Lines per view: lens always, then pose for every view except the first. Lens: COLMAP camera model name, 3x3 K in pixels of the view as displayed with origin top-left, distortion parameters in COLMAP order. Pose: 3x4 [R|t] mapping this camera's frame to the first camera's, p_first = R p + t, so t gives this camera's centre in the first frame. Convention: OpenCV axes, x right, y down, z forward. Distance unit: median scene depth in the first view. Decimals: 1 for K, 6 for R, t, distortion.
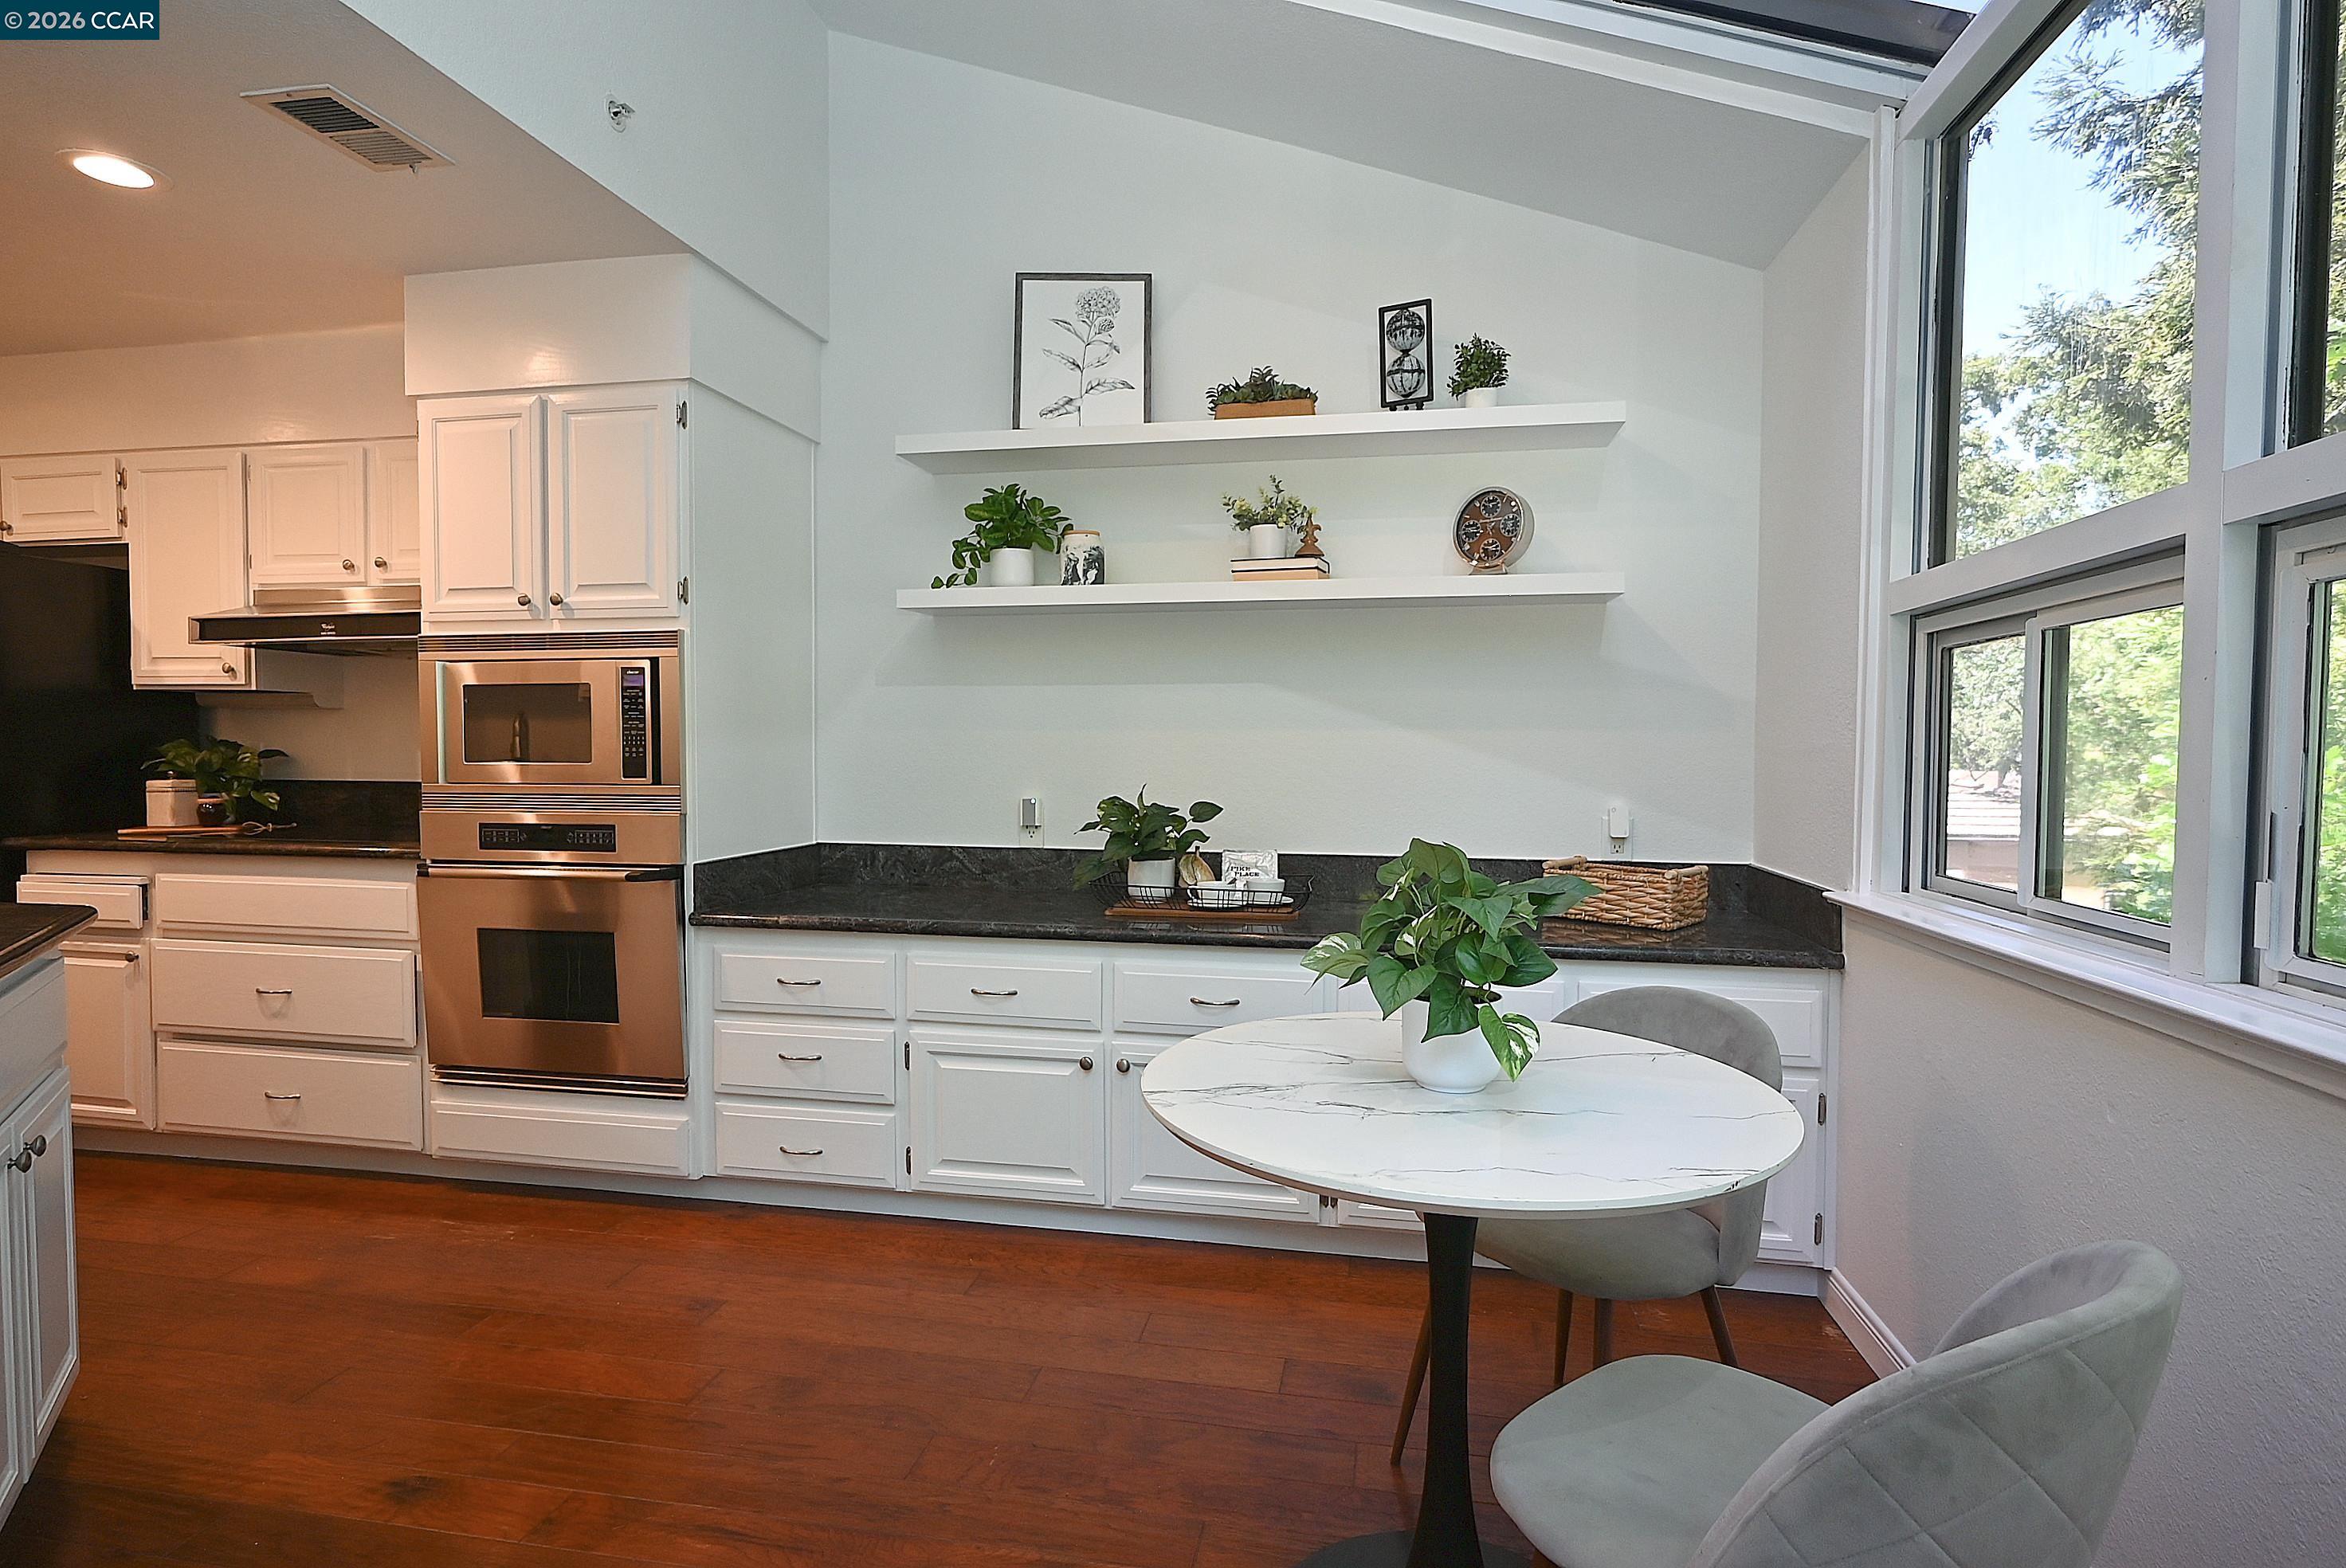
lens RADIAL K [[1178.9, 0, 1173.0], [0, 1178.9, 784.0], [0, 0, 1]] dist [-0.006680, 0.006862]
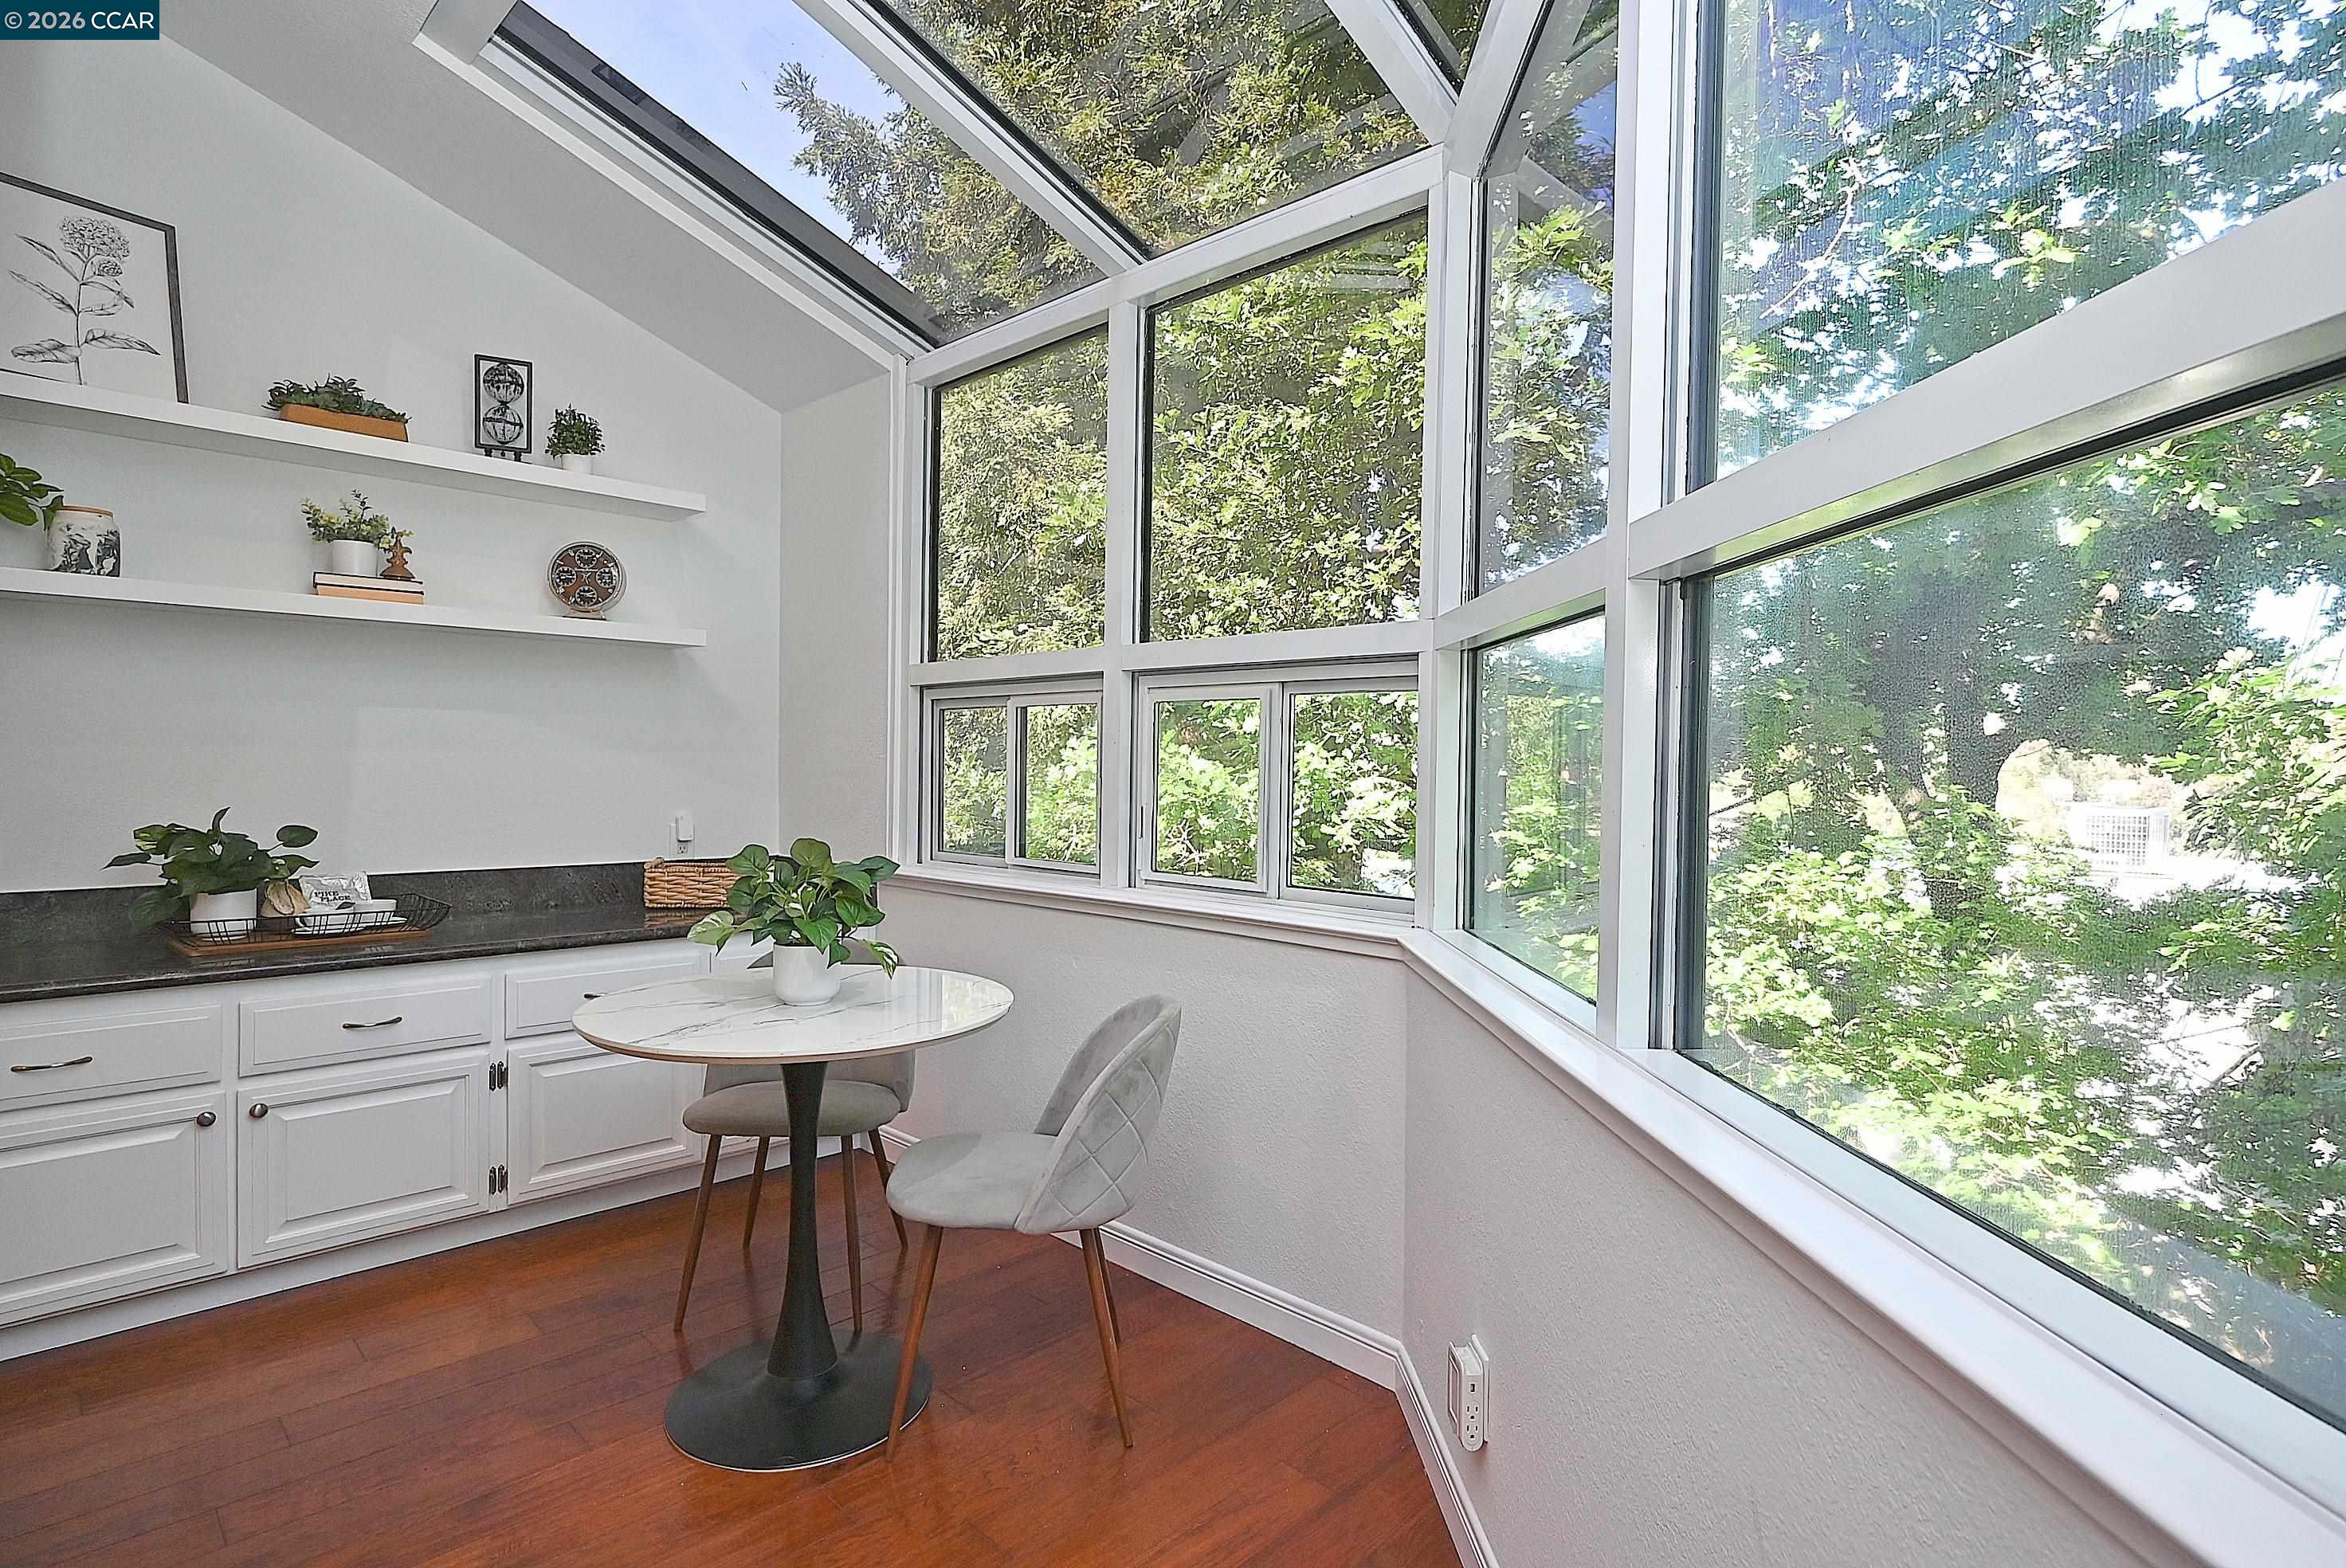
lens RADIAL K [[1178.9, 0, 1173.0], [0, 1178.9, 784.0], [0, 0, 1]] dist [-0.006680, 0.006862]
pose [[0.550778, -0.011283, 0.834575, -0.370527], [0.015649, 0.999872, 0.003190, -0.010049], [-0.834505, 0.011303, 0.550885, -0.107205]]
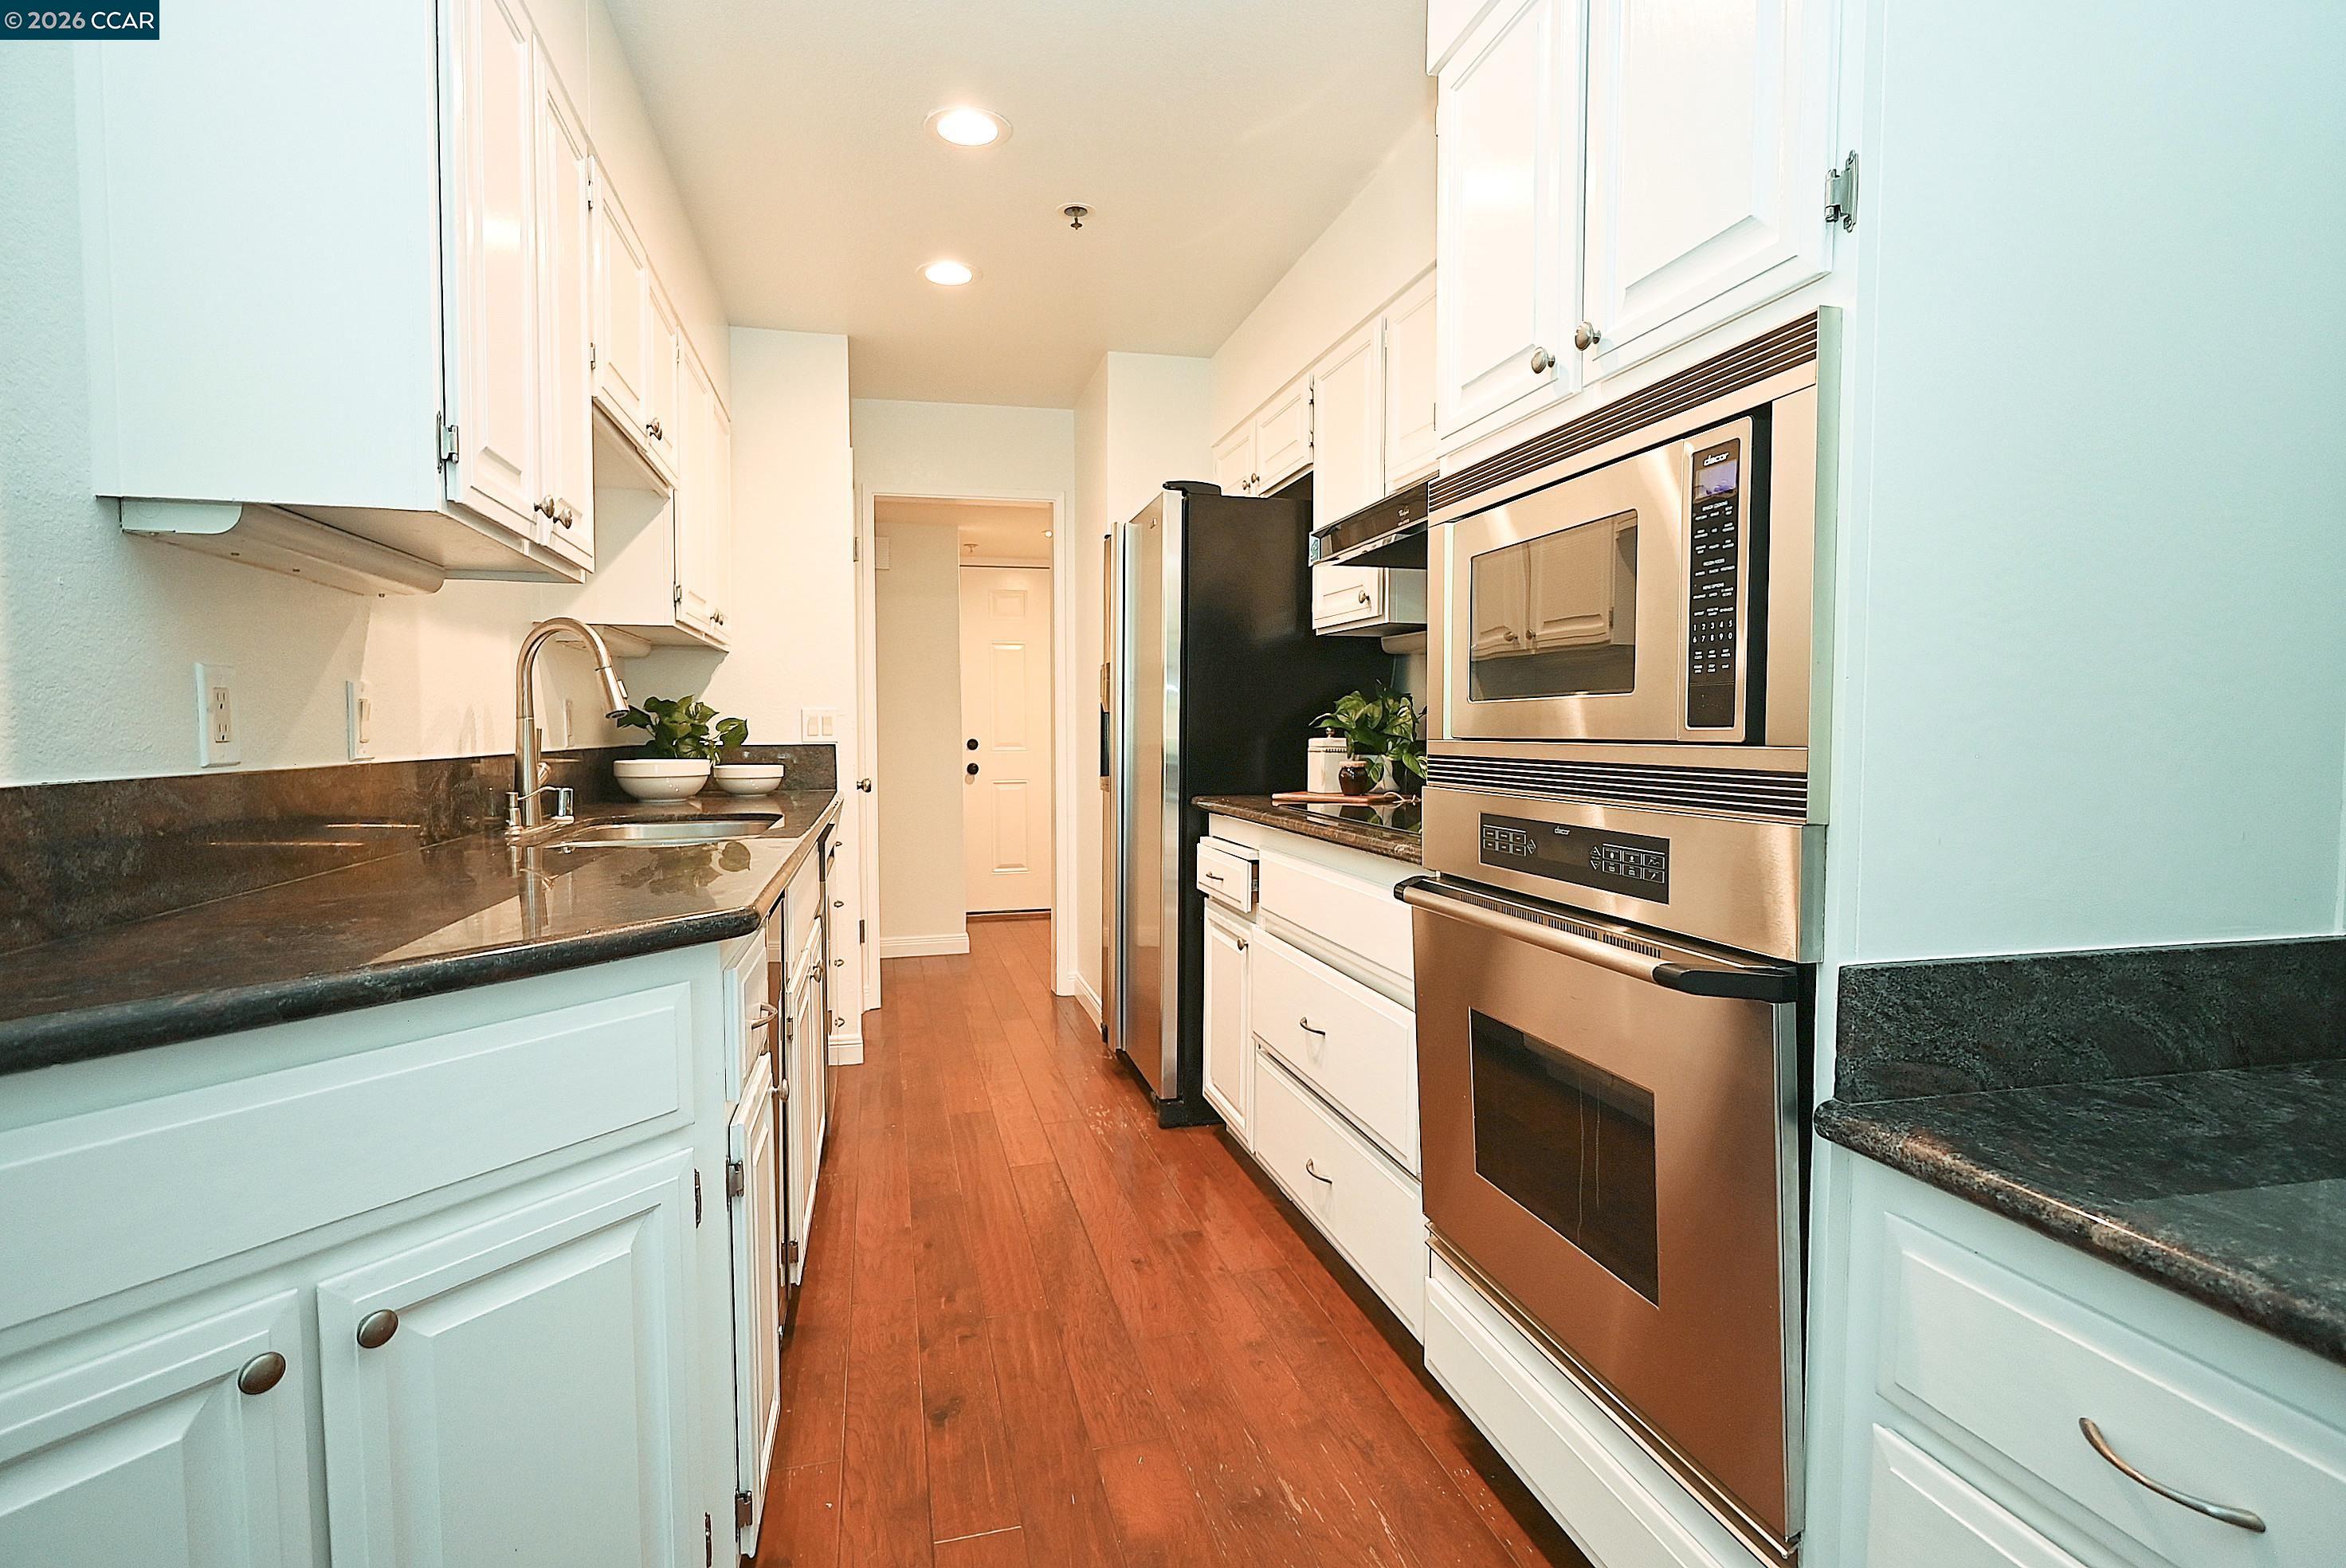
lens RADIAL K [[1153.3, 0, 1169.4], [0, 1153.3, 788.1], [0, 0, 1]] dist [0.000056, 0.000335]
pose [[0.422165, 0.044842, -0.905409, -0.170319], [-0.029281, 0.998929, 0.035821, 0.006928], [0.906046, 0.011388, 0.423026, 0.636711]]
